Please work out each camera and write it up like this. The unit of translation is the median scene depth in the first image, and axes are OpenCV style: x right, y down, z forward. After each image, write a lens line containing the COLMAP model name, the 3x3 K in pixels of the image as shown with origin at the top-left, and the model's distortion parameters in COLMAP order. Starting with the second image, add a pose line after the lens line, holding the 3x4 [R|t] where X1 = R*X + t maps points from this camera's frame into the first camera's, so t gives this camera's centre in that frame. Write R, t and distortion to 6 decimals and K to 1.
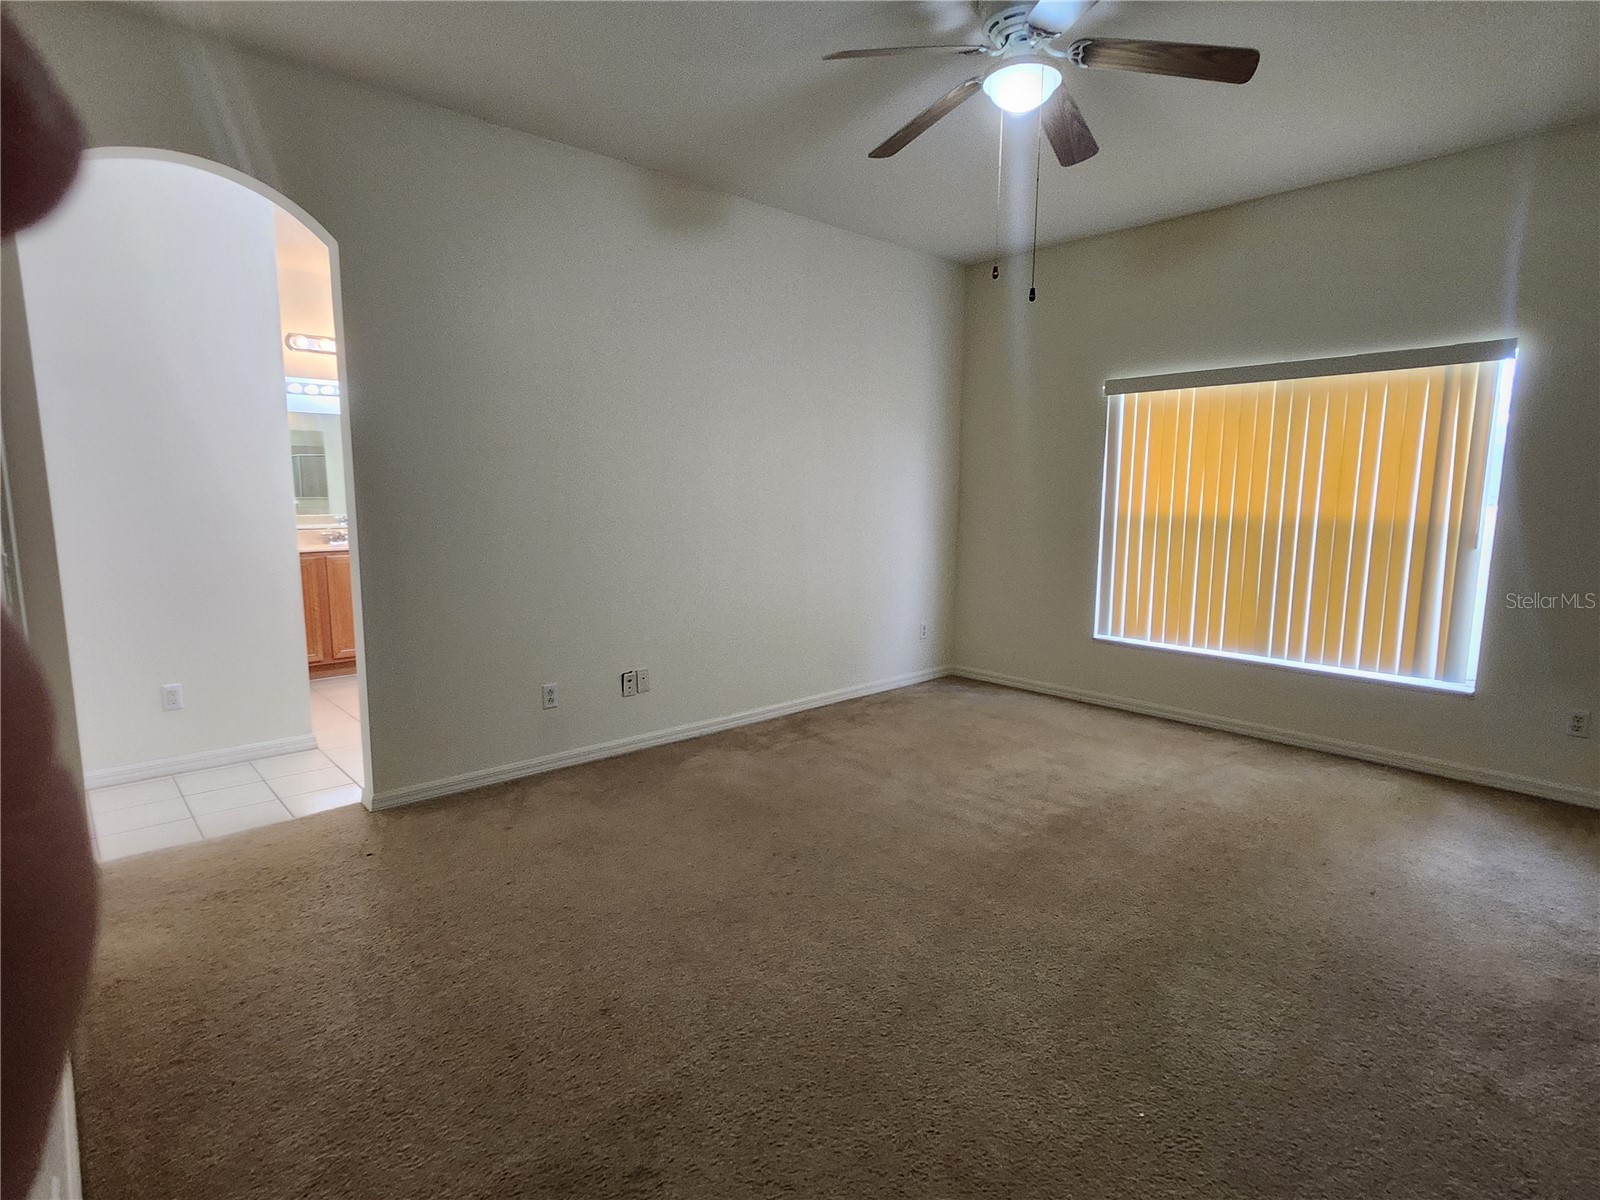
lens RADIAL K [[834.9, 0, 800.0], [0, 834.9, 600.0], [0, 0, 1]] dist [0.000896, 0.000553]
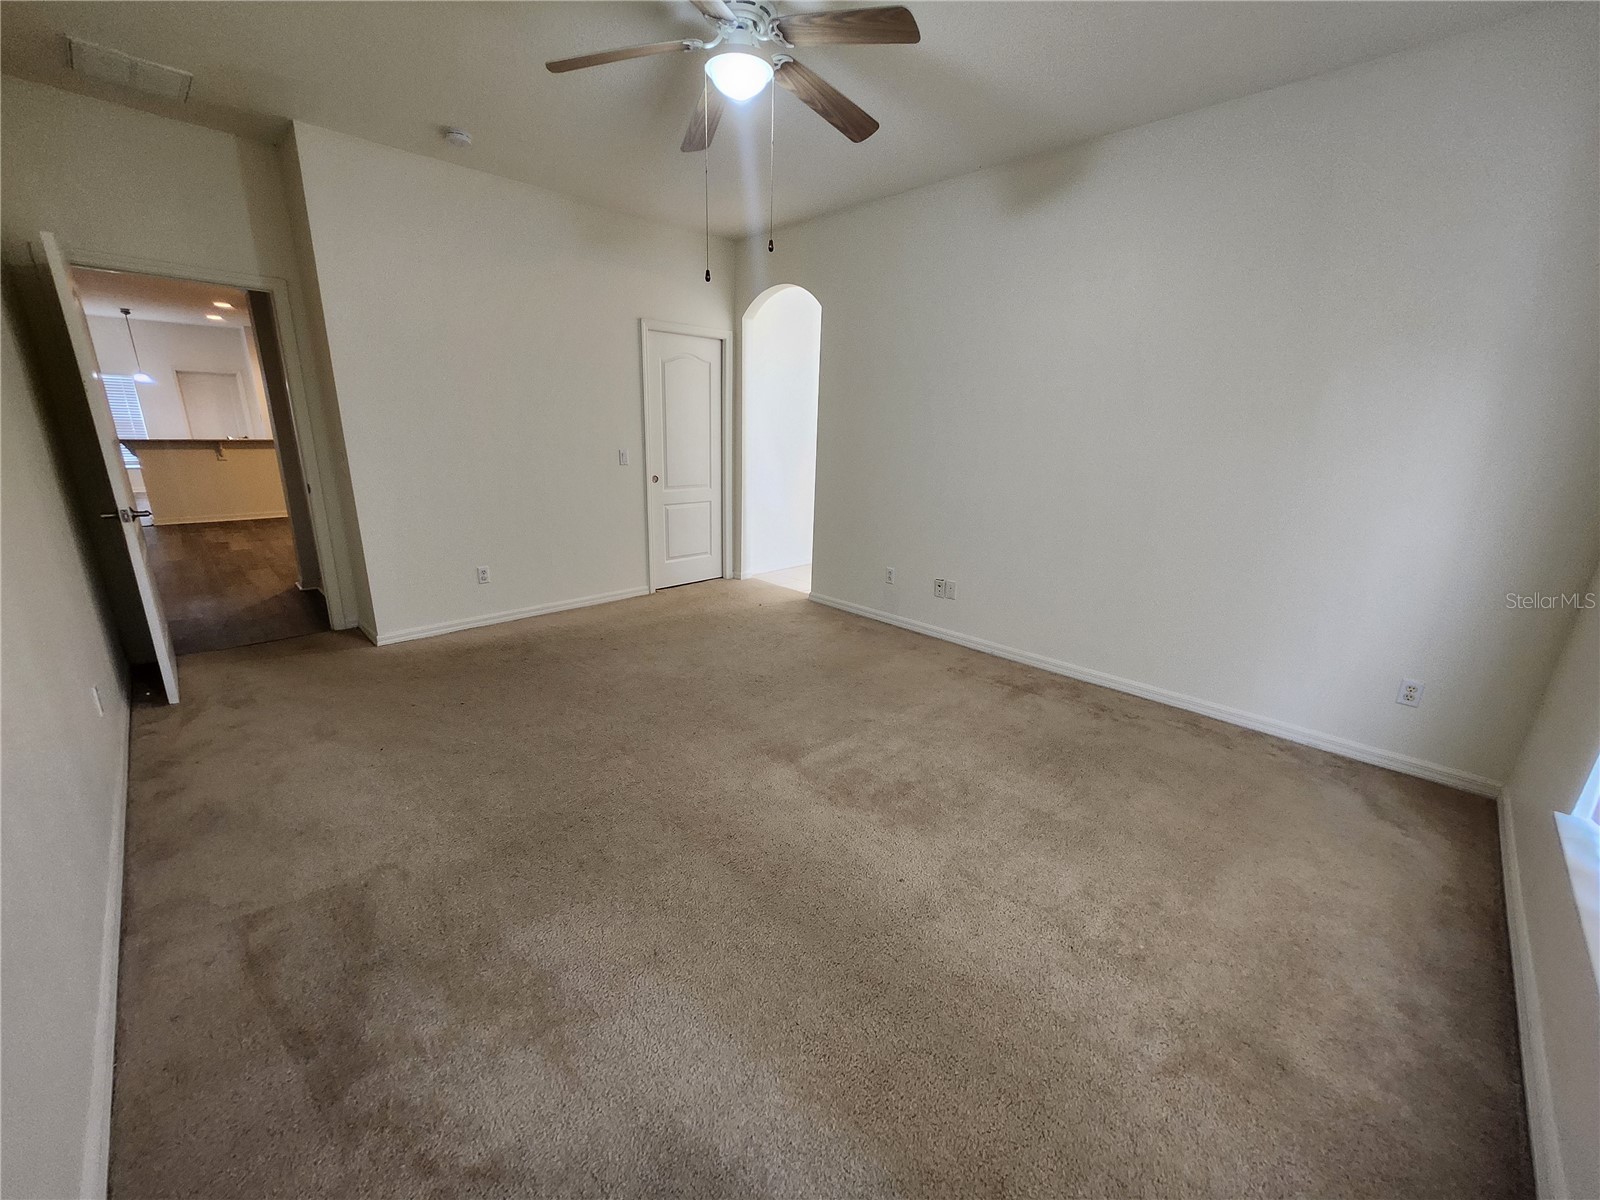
lens RADIAL K [[631.8, 0, 785.6], [0, 631.8, 606.6], [0, 0, 1]] dist [0.001526, 0.001121]
pose [[0.025149, 0.269125, -0.962777, 0.833342], [-0.162857, 0.951319, 0.261668, -0.103286], [0.986329, 0.150215, 0.067753, 0.736496]]
